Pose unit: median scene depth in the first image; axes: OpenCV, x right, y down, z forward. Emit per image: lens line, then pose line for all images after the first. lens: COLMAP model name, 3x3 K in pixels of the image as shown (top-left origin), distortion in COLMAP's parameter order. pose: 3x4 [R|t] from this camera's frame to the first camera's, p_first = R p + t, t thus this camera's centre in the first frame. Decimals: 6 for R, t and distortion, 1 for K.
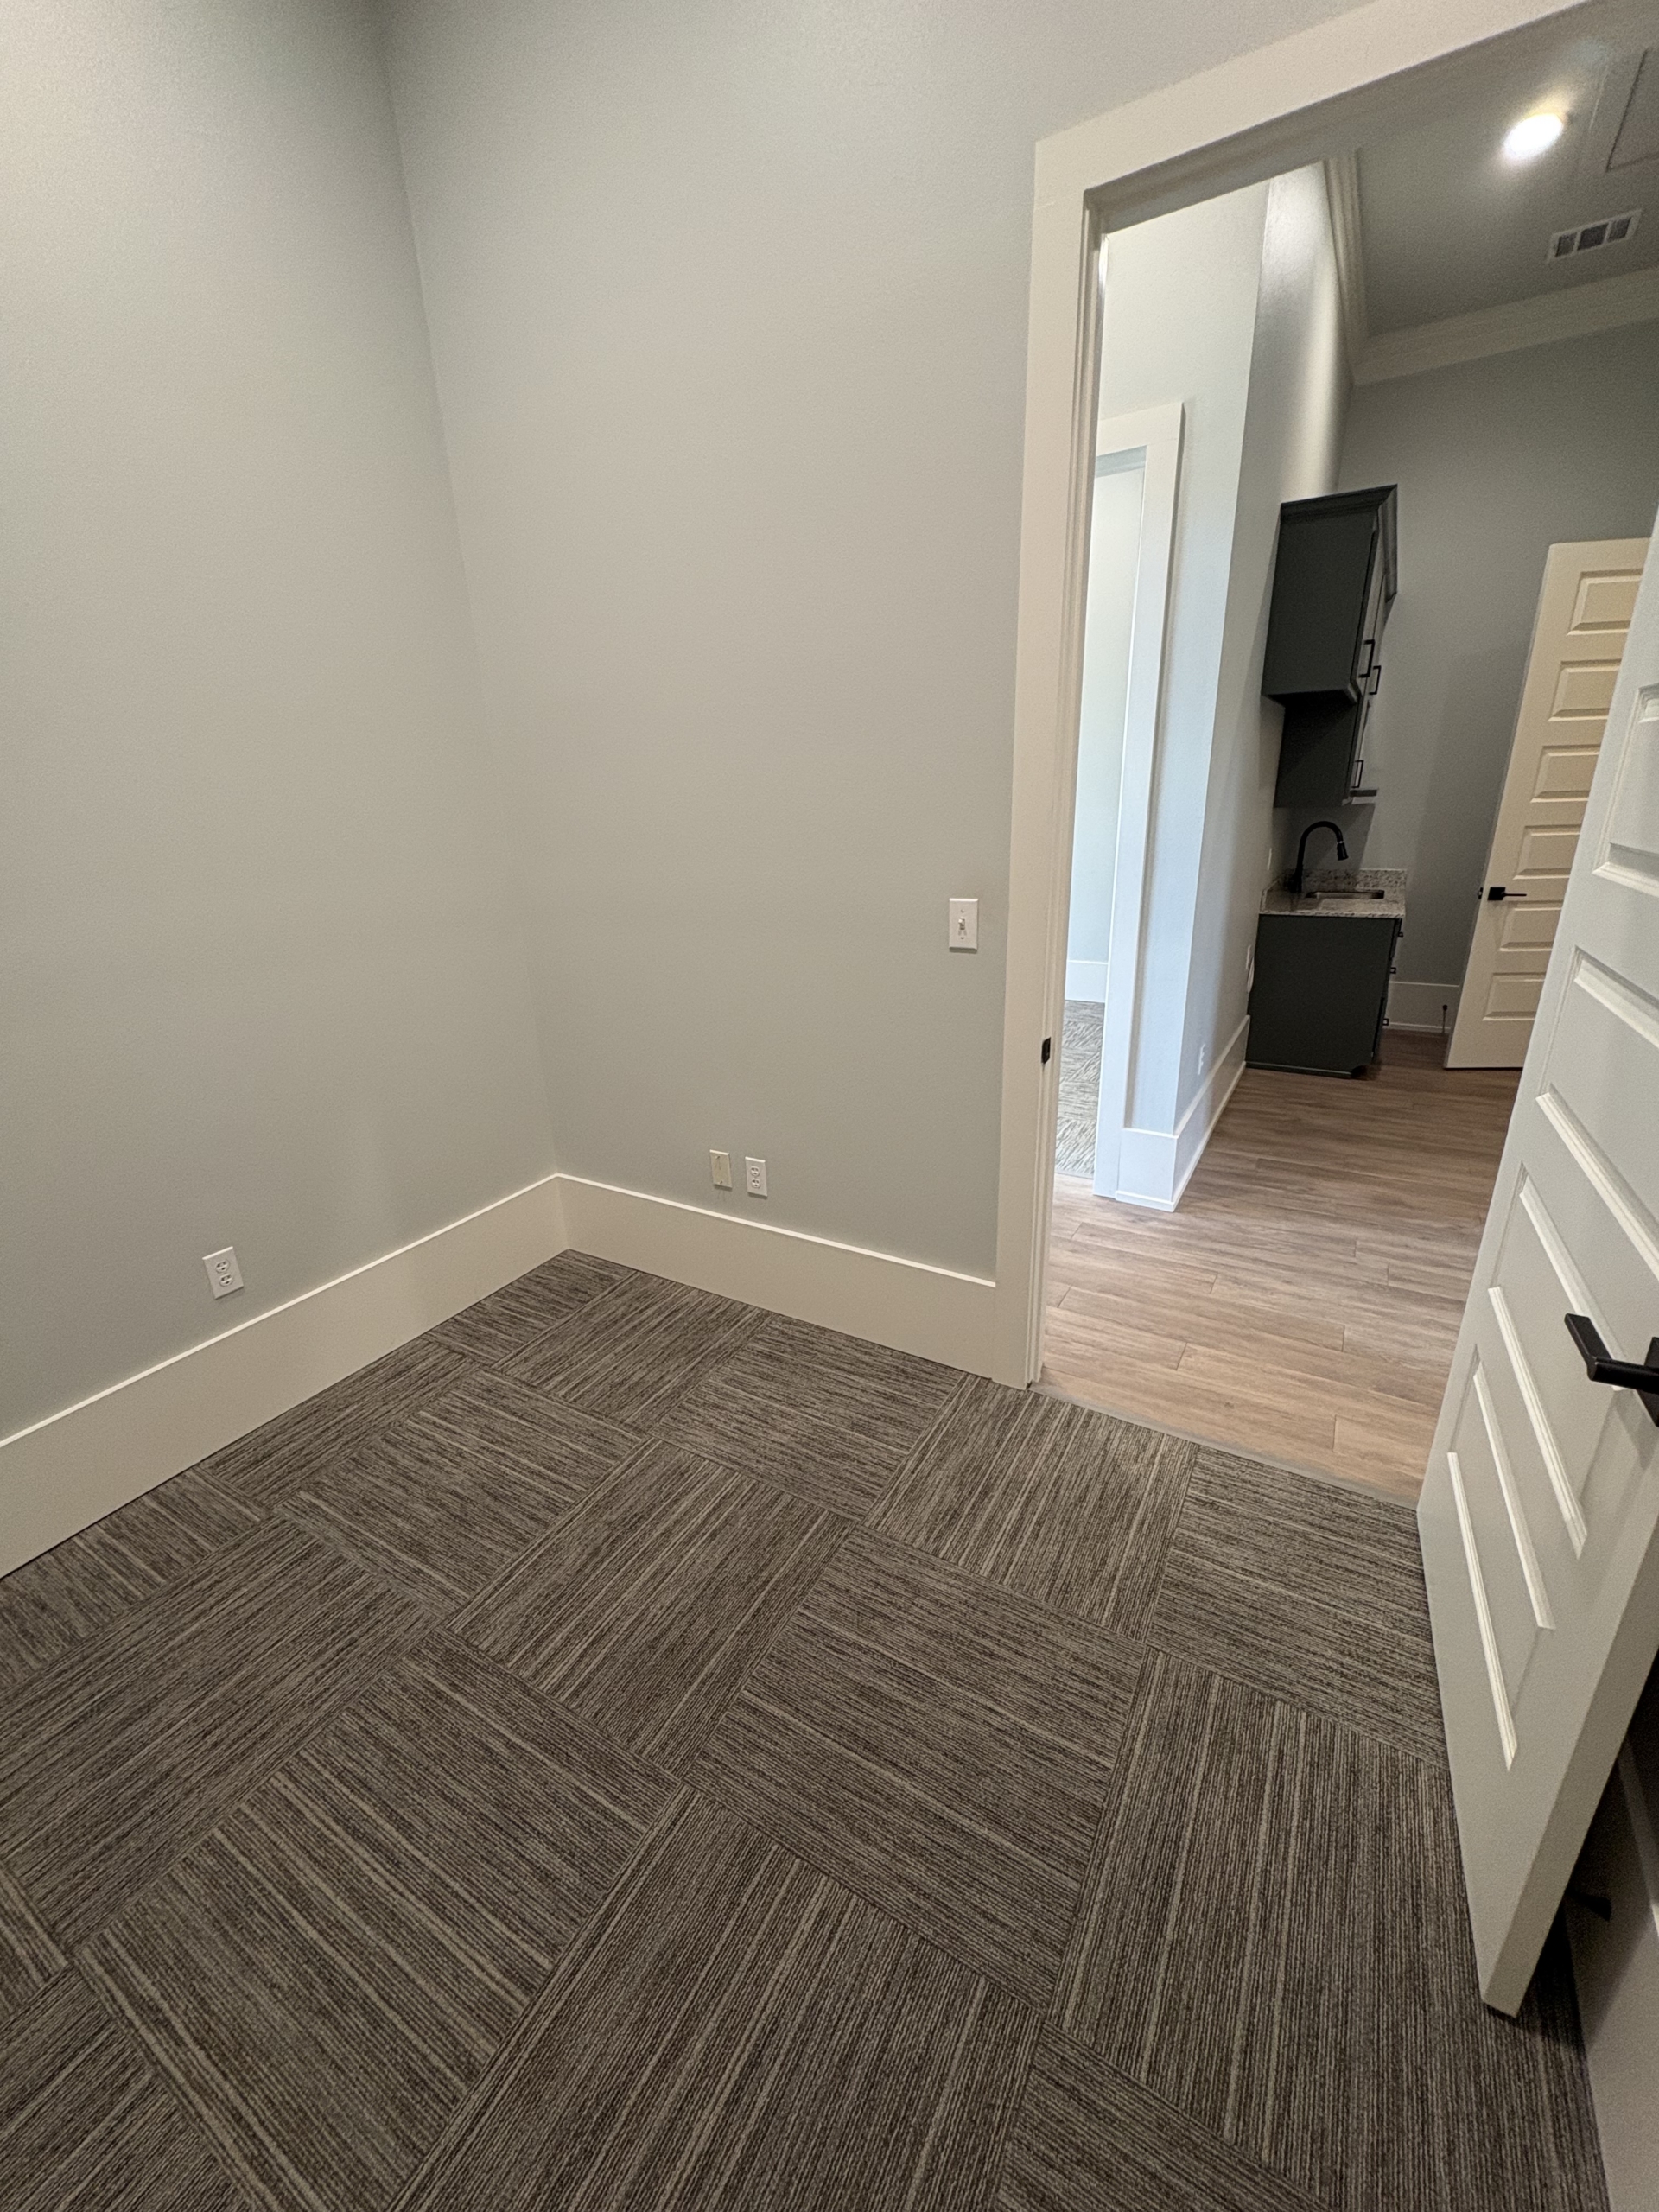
lens RADIAL K [[881.1, 0, 830.8], [0, 881.1, 1108.1], [0, 0, 1]] dist [0.002140, -0.000116]
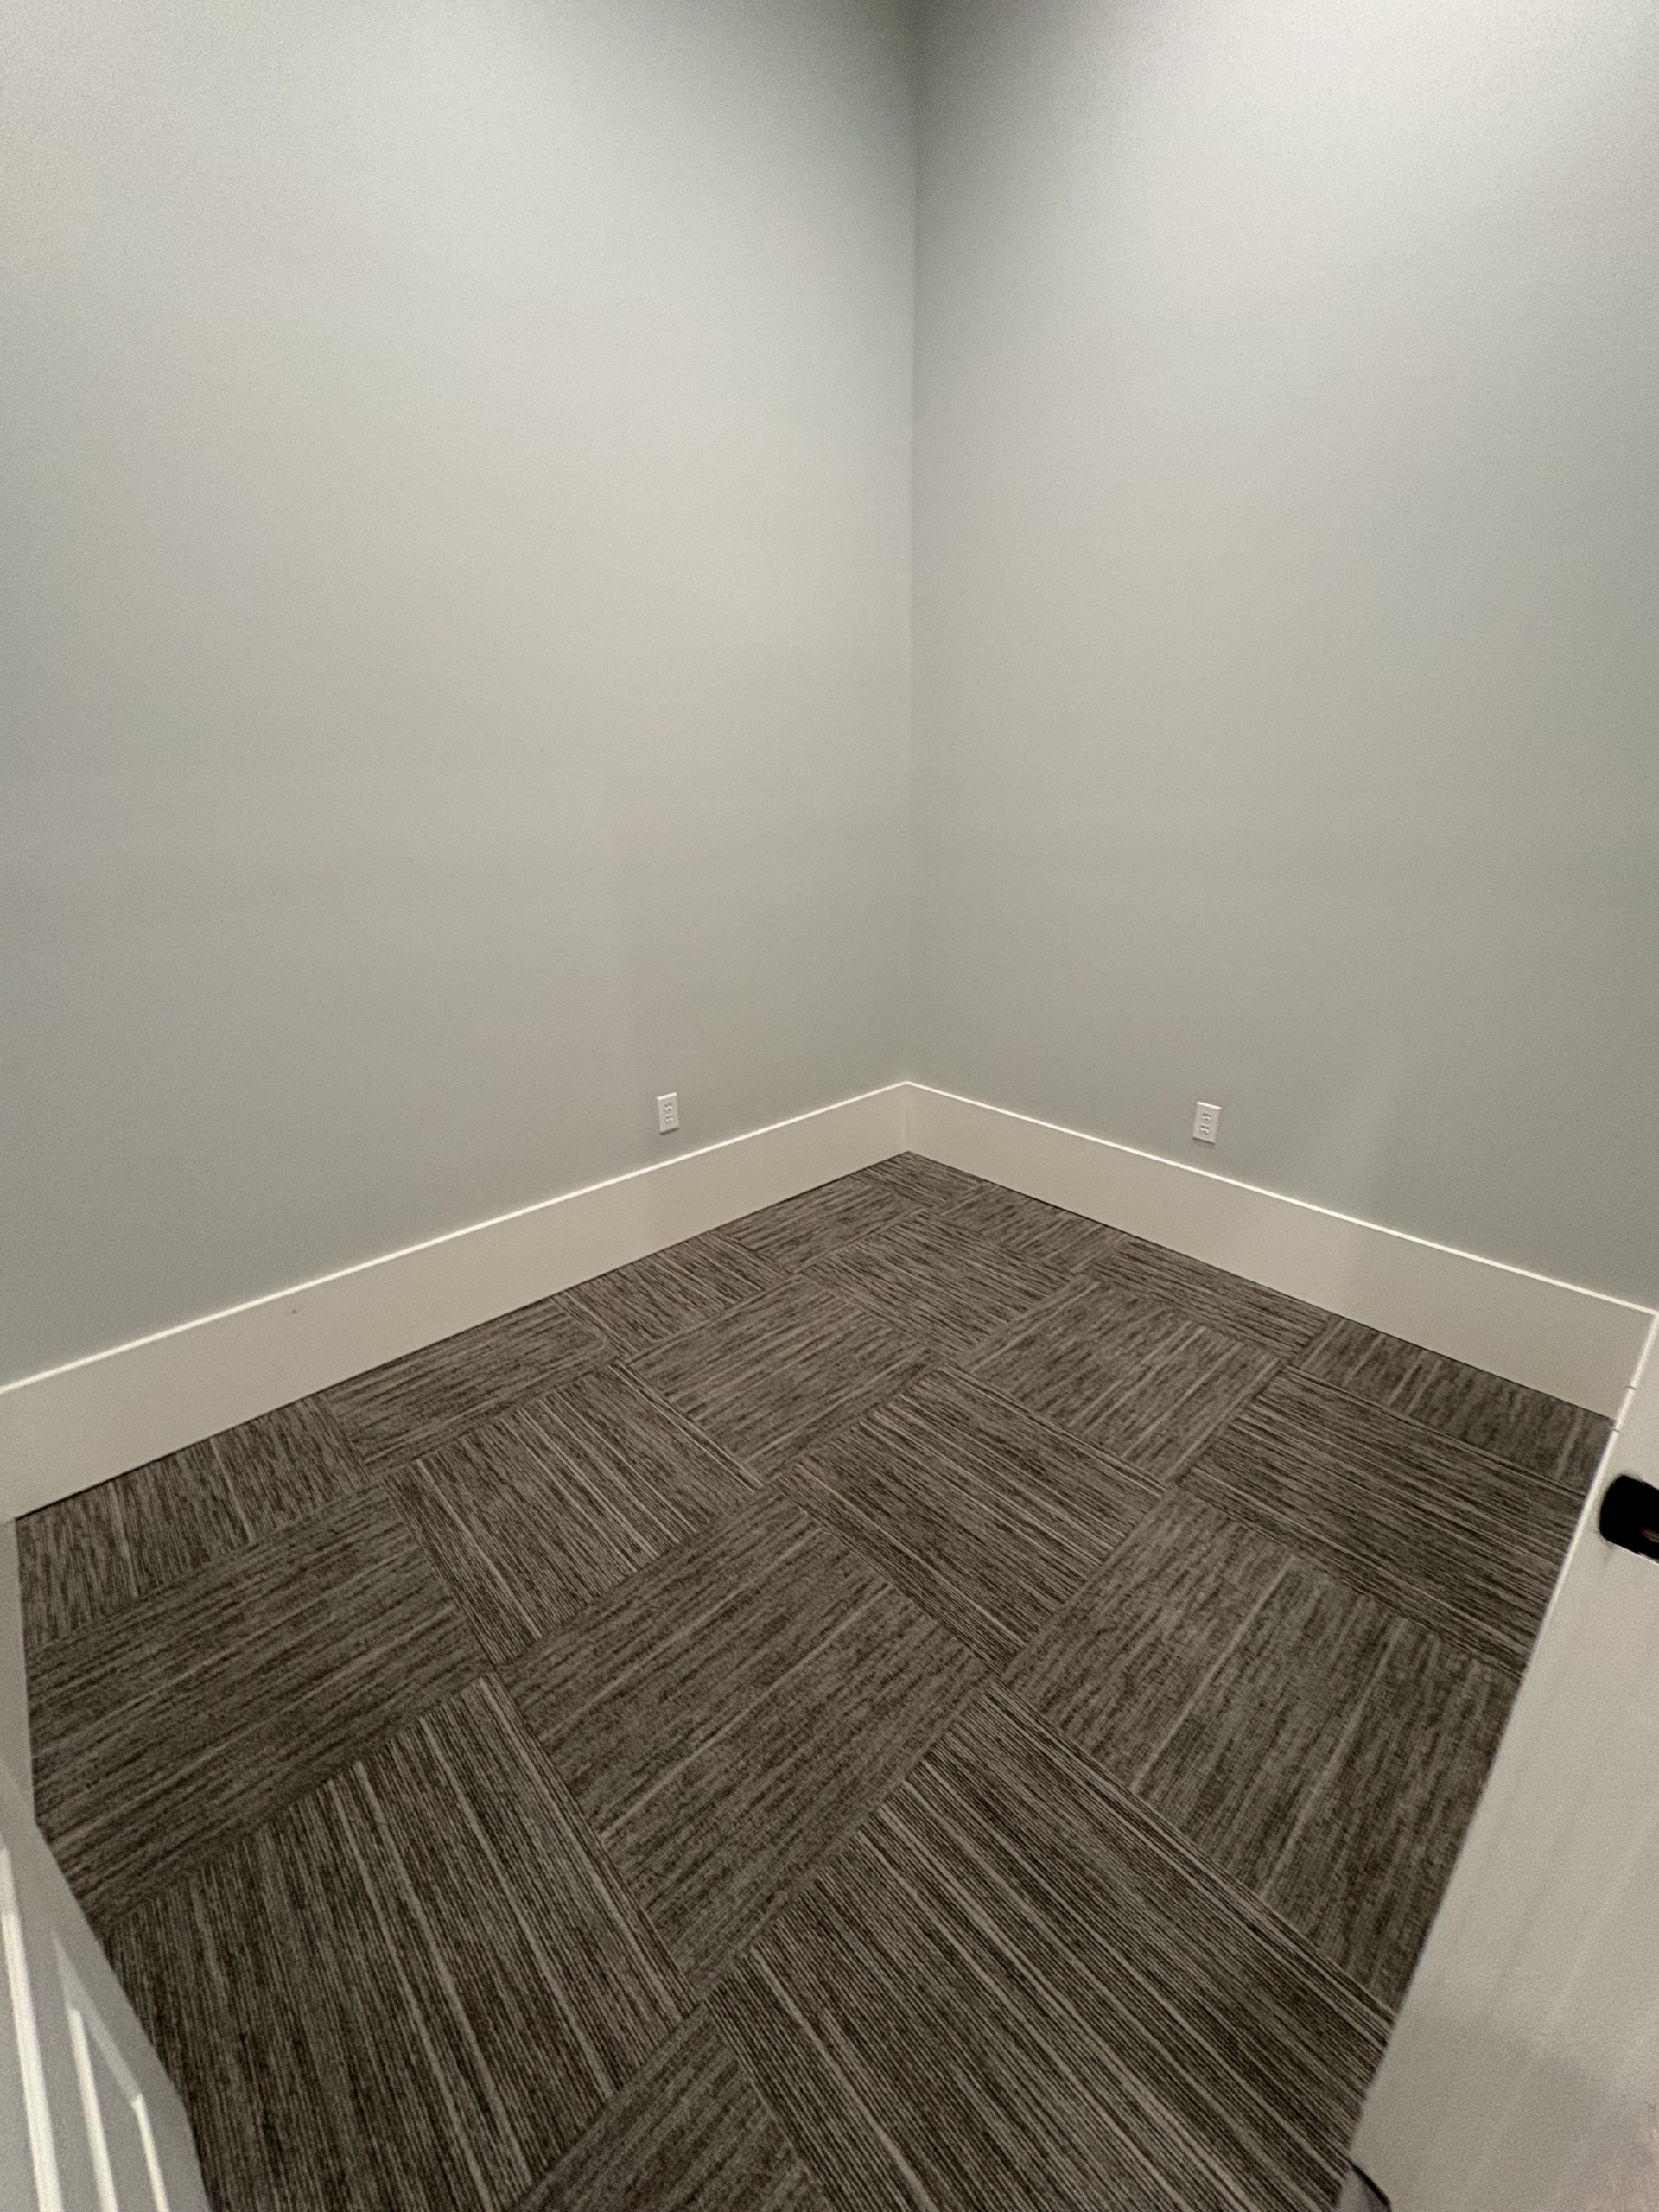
lens RADIAL K [[882.4, 0, 833.0], [0, 882.4, 1106.3], [0, 0, 1]] dist [-0.000724, 0.000287]
pose [[-0.282011, 0.374476, -0.883310, 0.461039], [-0.299247, 0.840417, 0.451831, -0.203583], [0.911549, 0.391749, -0.124946, 0.630687]]
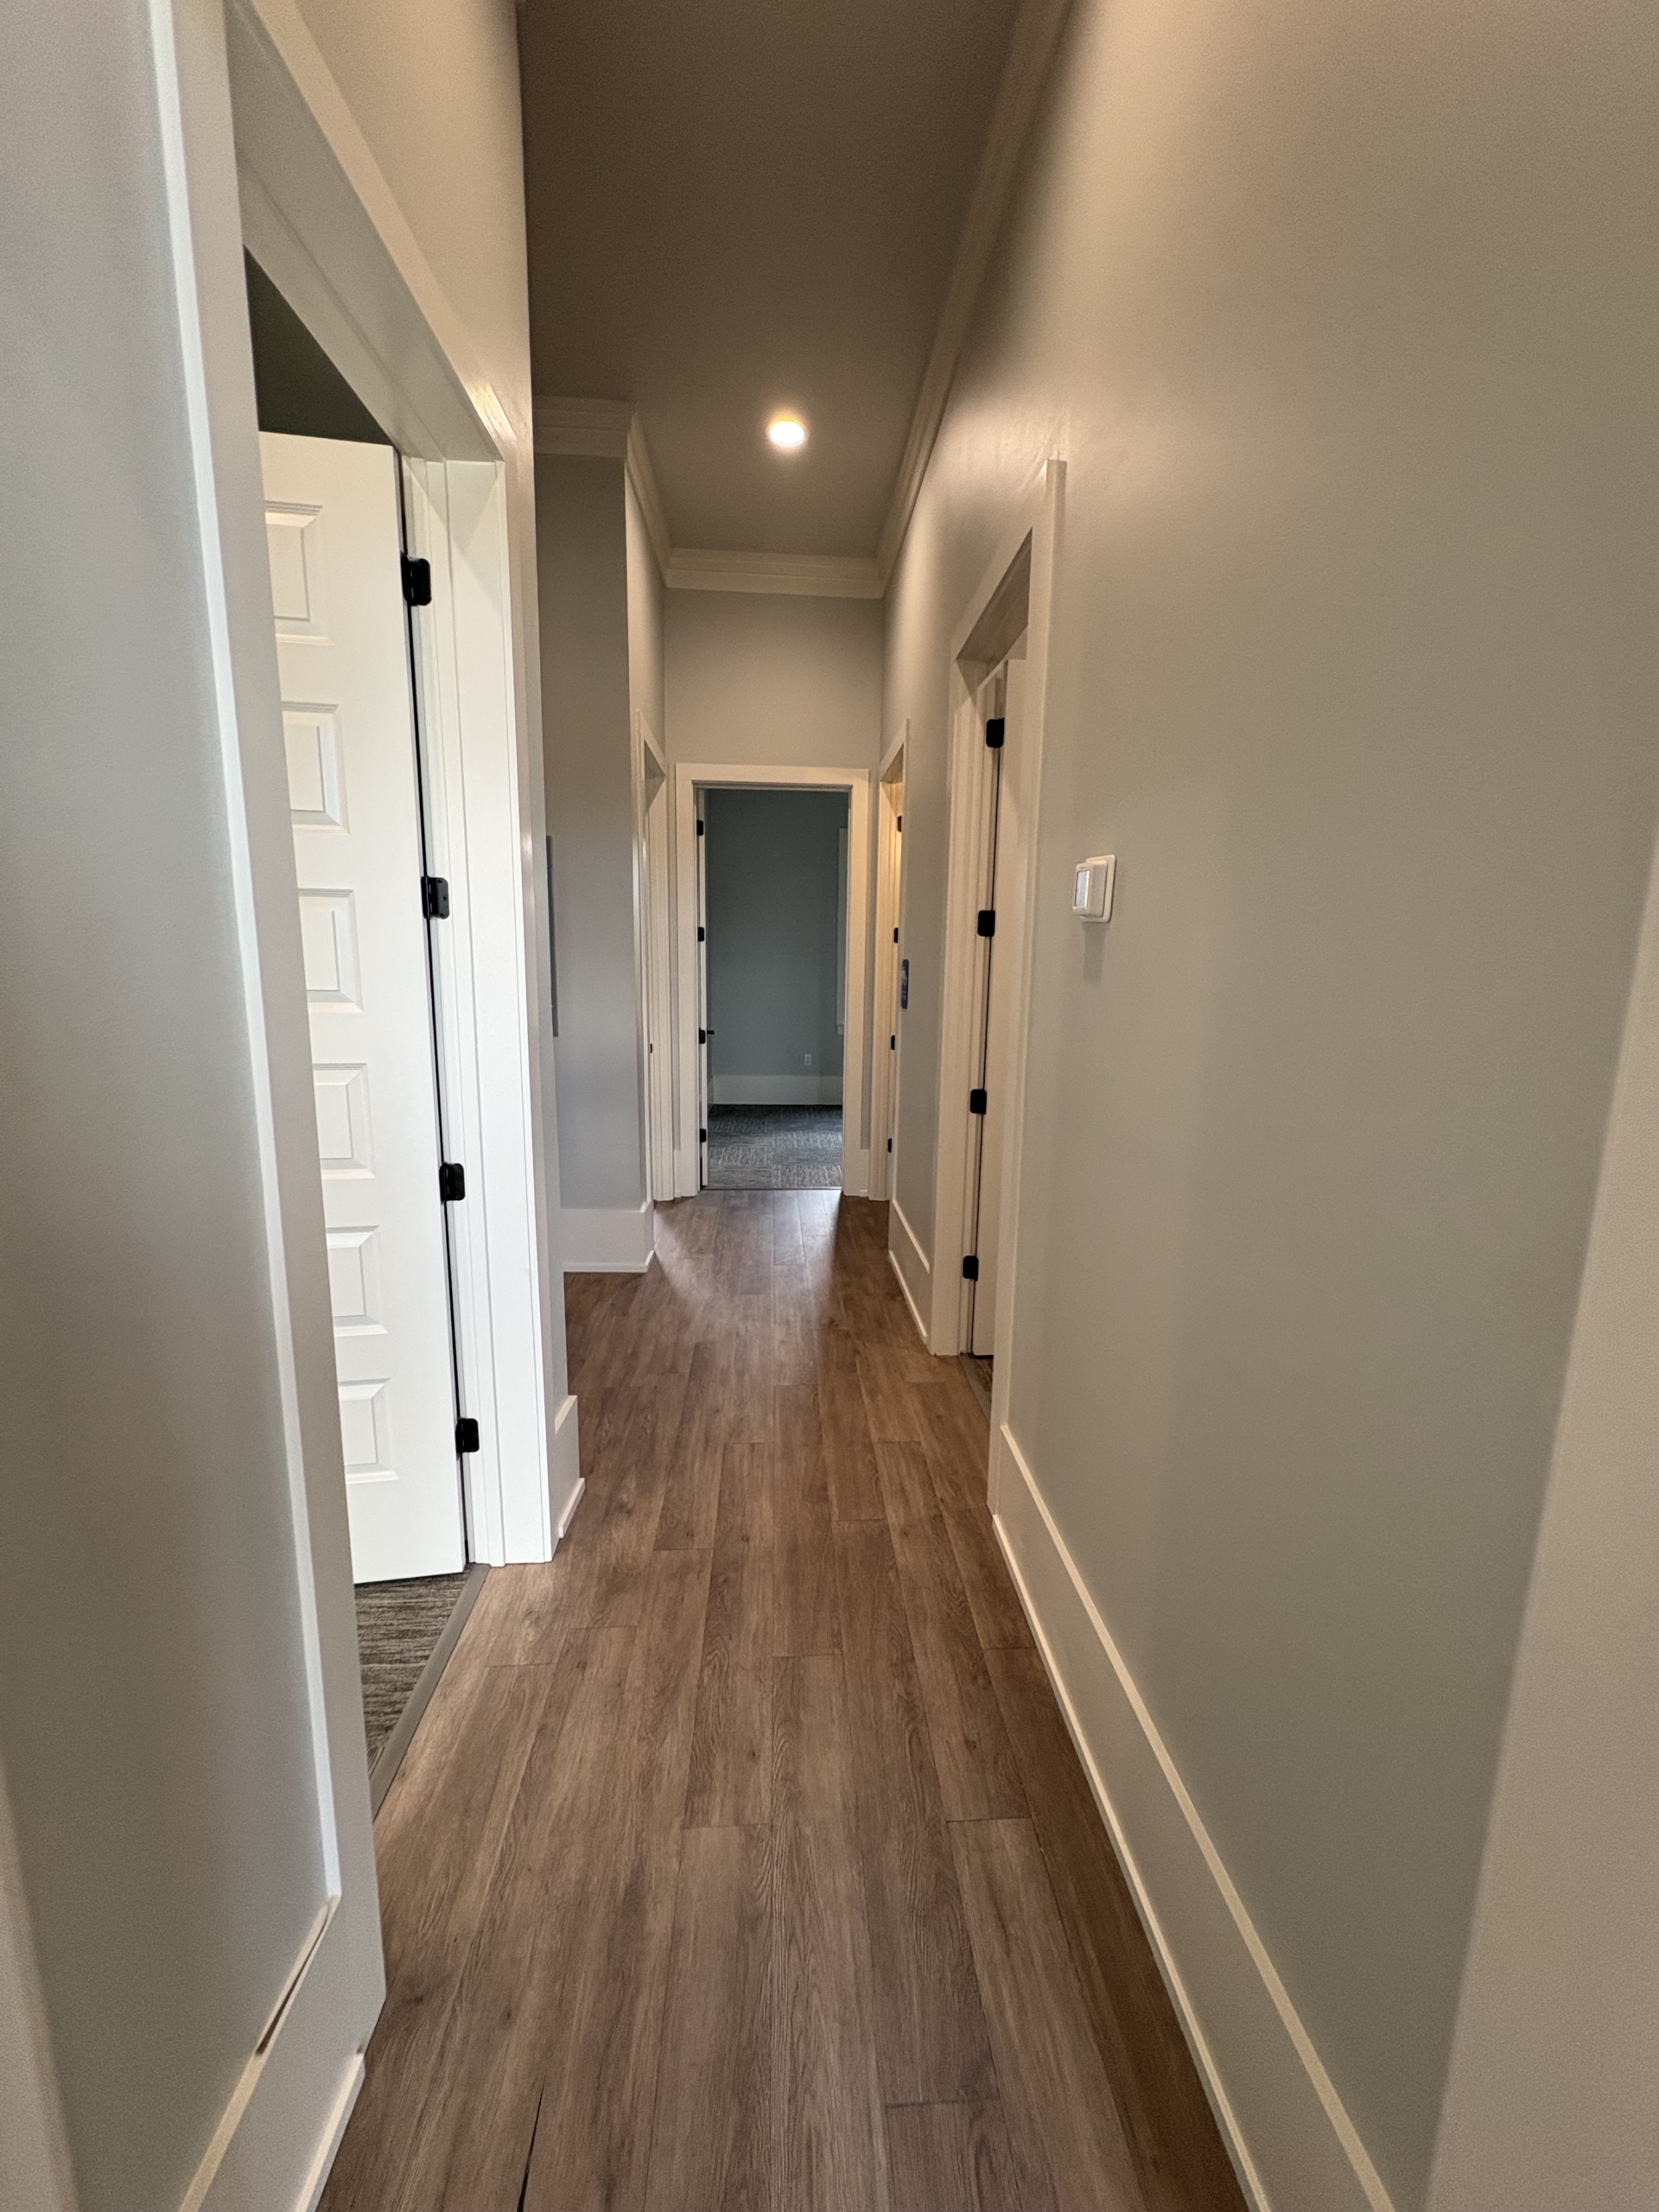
lens RADIAL K [[883.7, 0, 833.7], [0, 883.7, 1103.6], [0, 0, 1]] dist [-0.004185, -0.000070]
pose [[-0.568639, -0.112821, 0.814813, -0.435973], [0.279428, 0.905155, 0.320336, -0.506093], [-0.773673, 0.409837, -0.483181, 1.484651]]
